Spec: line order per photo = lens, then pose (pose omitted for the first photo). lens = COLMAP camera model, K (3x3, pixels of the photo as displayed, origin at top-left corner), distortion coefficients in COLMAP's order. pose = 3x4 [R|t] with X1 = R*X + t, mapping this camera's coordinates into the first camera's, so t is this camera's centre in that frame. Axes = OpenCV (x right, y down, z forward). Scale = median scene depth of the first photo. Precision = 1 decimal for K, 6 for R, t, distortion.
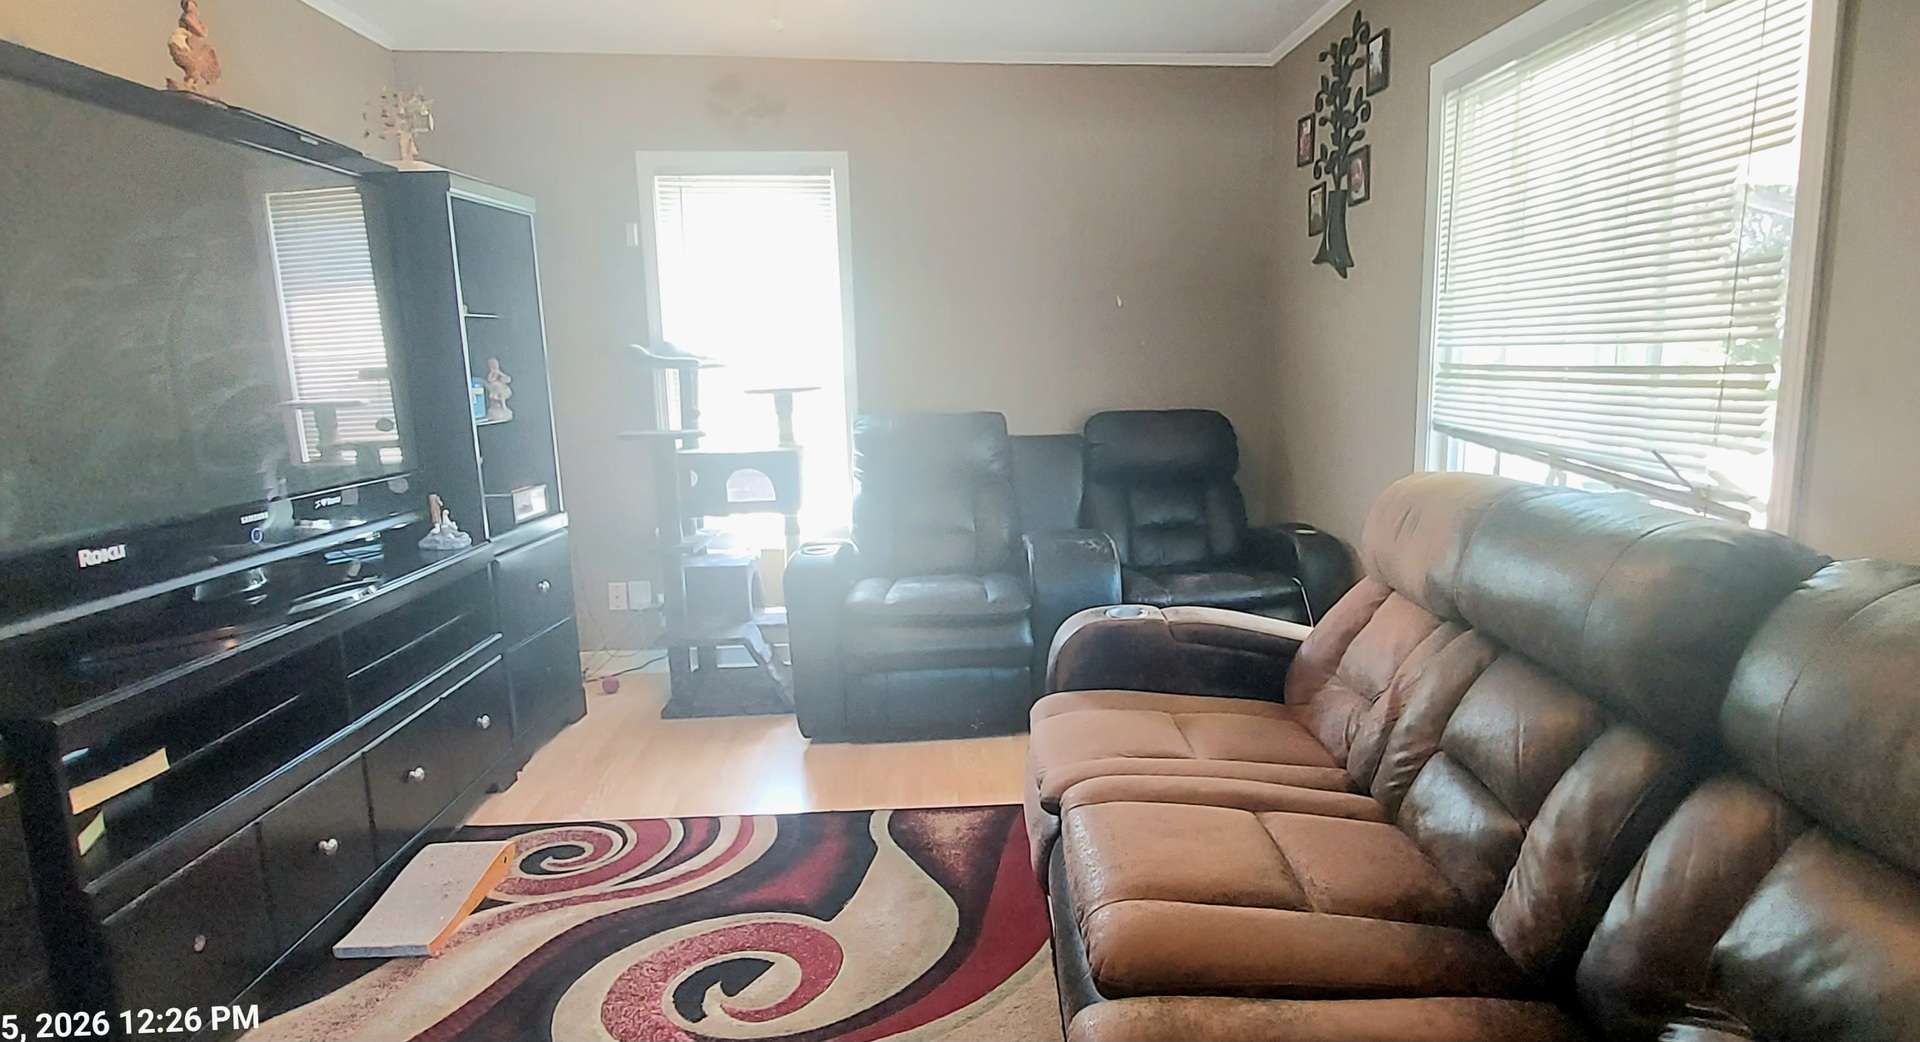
lens RADIAL K [[986.5, 0, 1053.2], [0, 986.5, 516.0], [0, 0, 1]] dist [-0.014564, 0.001065]
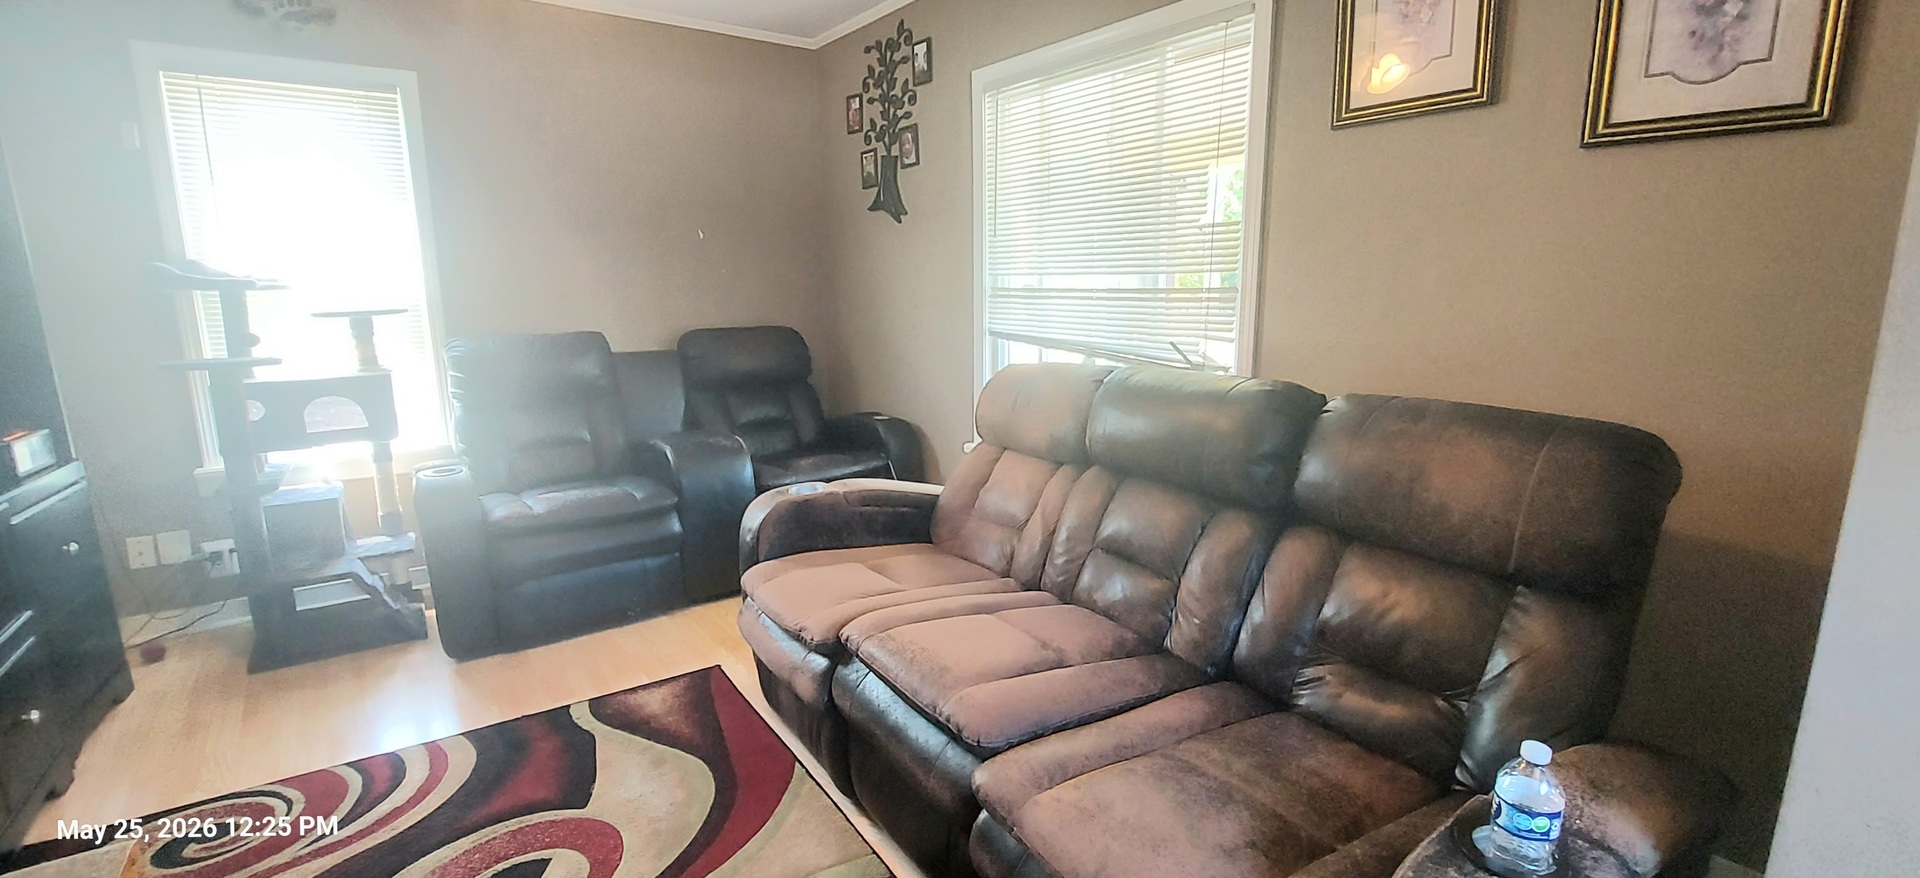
lens RADIAL K [[802.8, 0, 970.4], [0, 802.8, 428.8], [0, 0, 1]] dist [-0.000683, -0.006768]
pose [[0.862766, -0.079983, 0.499236, -0.187990], [0.072715, 0.996772, 0.034031, 0.002817], [-0.500347, 0.006941, 0.865797, 0.025638]]
